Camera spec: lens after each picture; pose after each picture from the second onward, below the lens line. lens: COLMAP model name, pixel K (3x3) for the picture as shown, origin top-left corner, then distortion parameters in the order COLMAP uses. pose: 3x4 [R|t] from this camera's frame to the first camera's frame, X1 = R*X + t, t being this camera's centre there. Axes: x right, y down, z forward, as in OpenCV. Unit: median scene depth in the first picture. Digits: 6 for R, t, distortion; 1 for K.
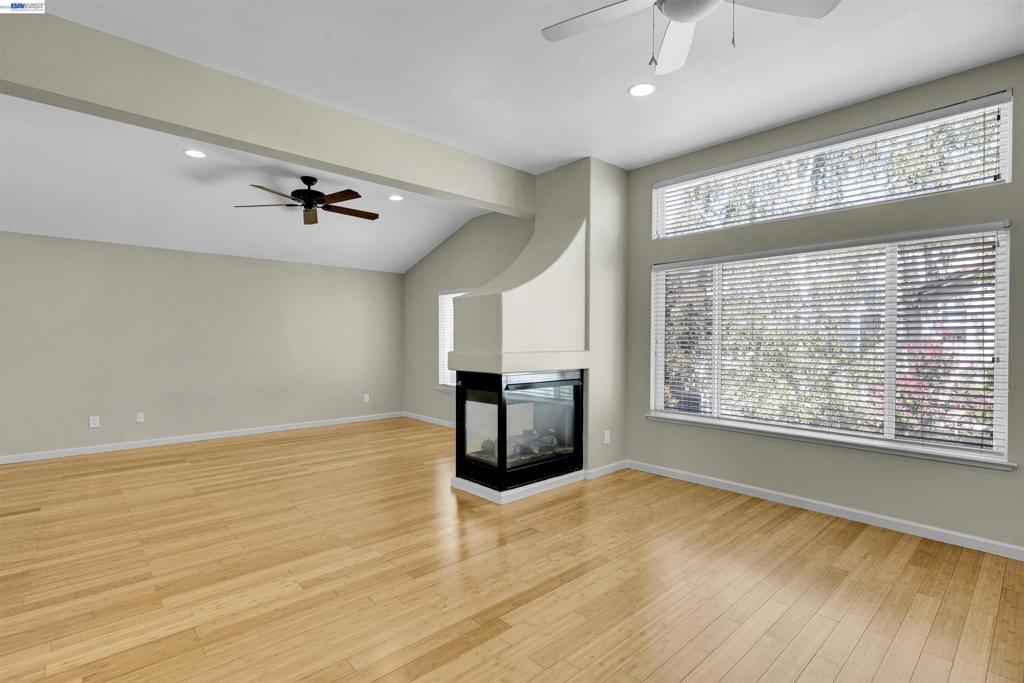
lens RADIAL K [[485.7, 0, 512.0], [0, 485.7, 341.5], [0, 0, 1]] dist [0.024245, 0.000346]
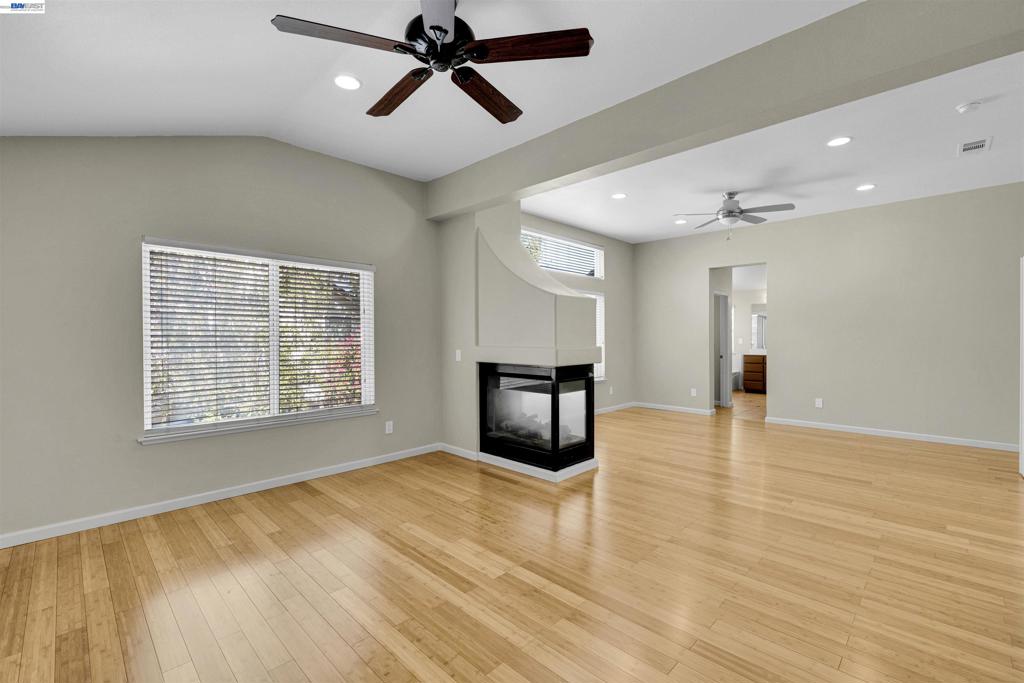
lens RADIAL K [[436.1, 0, 512.0], [0, 436.1, 341.5], [0, 0, 1]] dist [0.001795, 0.000127]
pose [[-0.054340, -0.003613, 0.998516, -1.140411], [0.007869, 0.999961, 0.004046, 0.003351], [-0.998492, 0.008078, -0.054309, 1.285618]]
